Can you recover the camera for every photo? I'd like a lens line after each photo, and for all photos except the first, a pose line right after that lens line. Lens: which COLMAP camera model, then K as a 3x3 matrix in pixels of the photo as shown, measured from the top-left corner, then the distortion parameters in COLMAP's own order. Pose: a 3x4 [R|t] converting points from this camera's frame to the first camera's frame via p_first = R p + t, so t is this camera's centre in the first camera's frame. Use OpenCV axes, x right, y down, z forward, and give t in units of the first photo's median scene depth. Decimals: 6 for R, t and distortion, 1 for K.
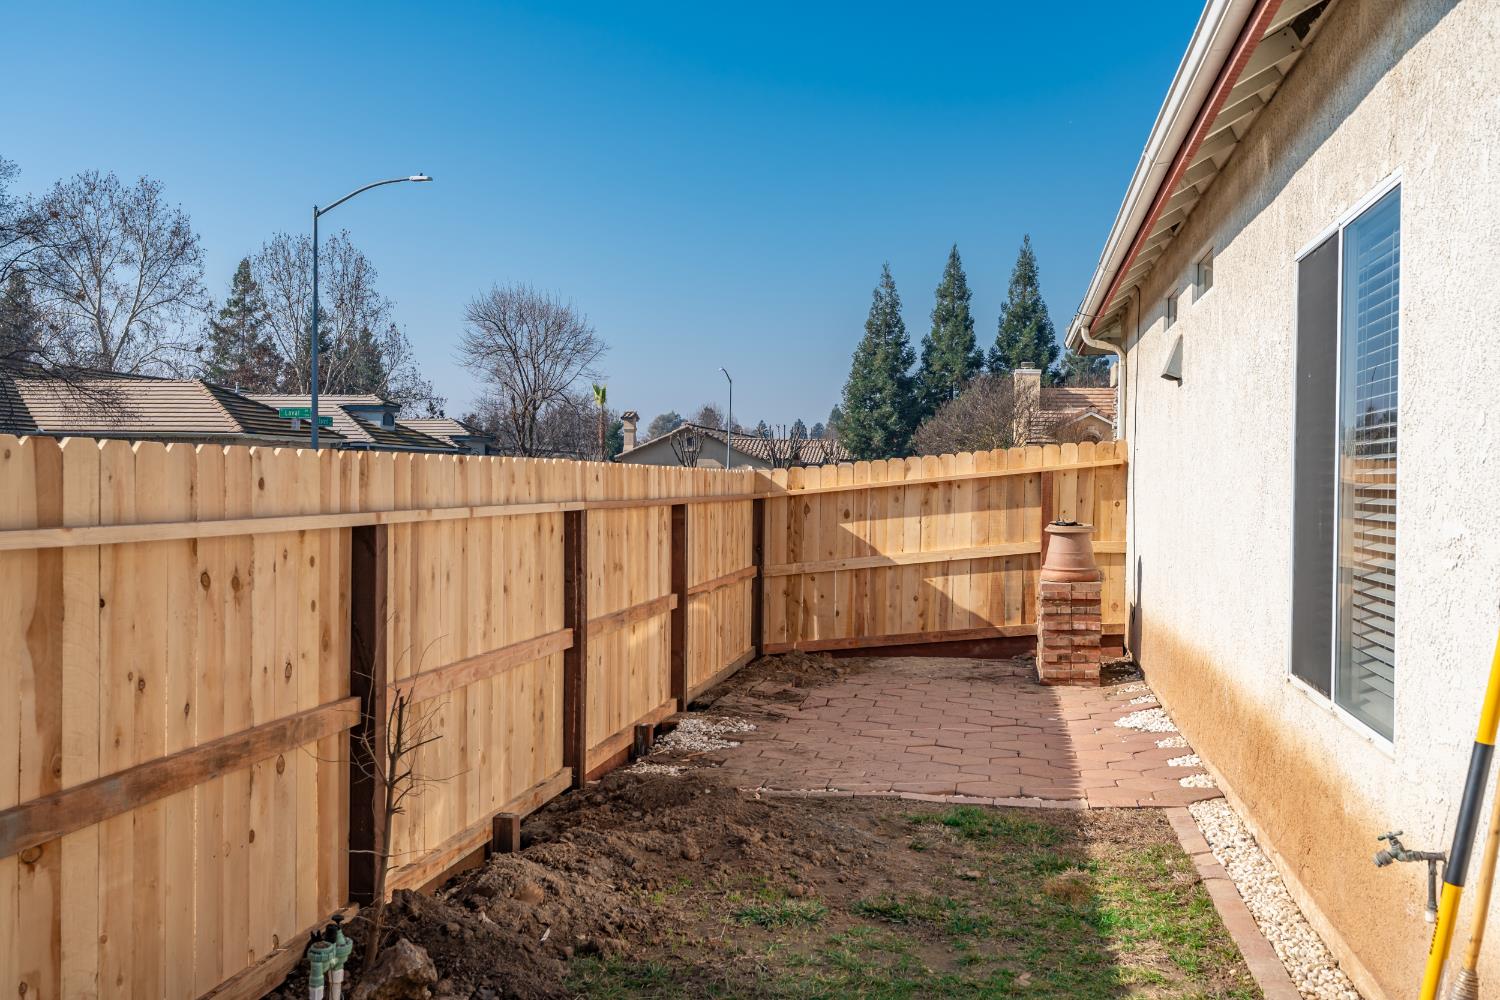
lens RADIAL K [[1487.8, 0, 750.5], [0, 1487.8, 497.0], [0, 0, 1]] dist [-0.006017, 0.000000]
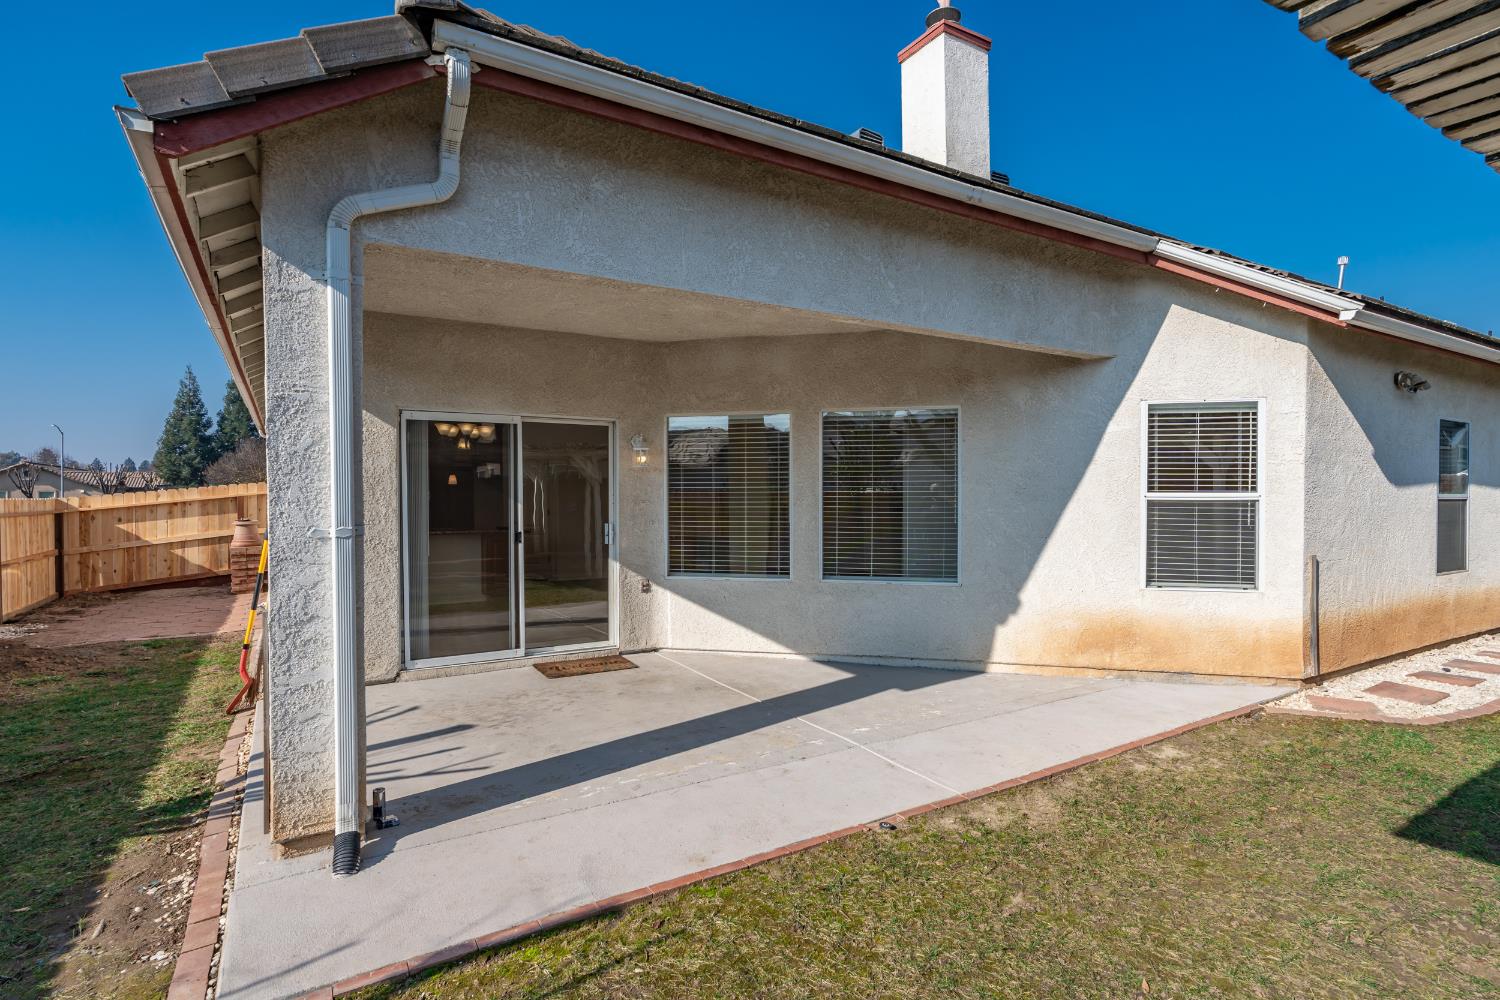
lens RADIAL K [[762.7, 0, 751.1], [0, 762.7, 506.9], [0, 0, 1]] dist [0.000909, 0.000664]
pose [[0.754811, -0.025320, 0.655453, 0.034171], [0.021252, 0.999674, 0.014144, -0.001983], [-0.655598, 0.003254, 0.755103, -0.297045]]
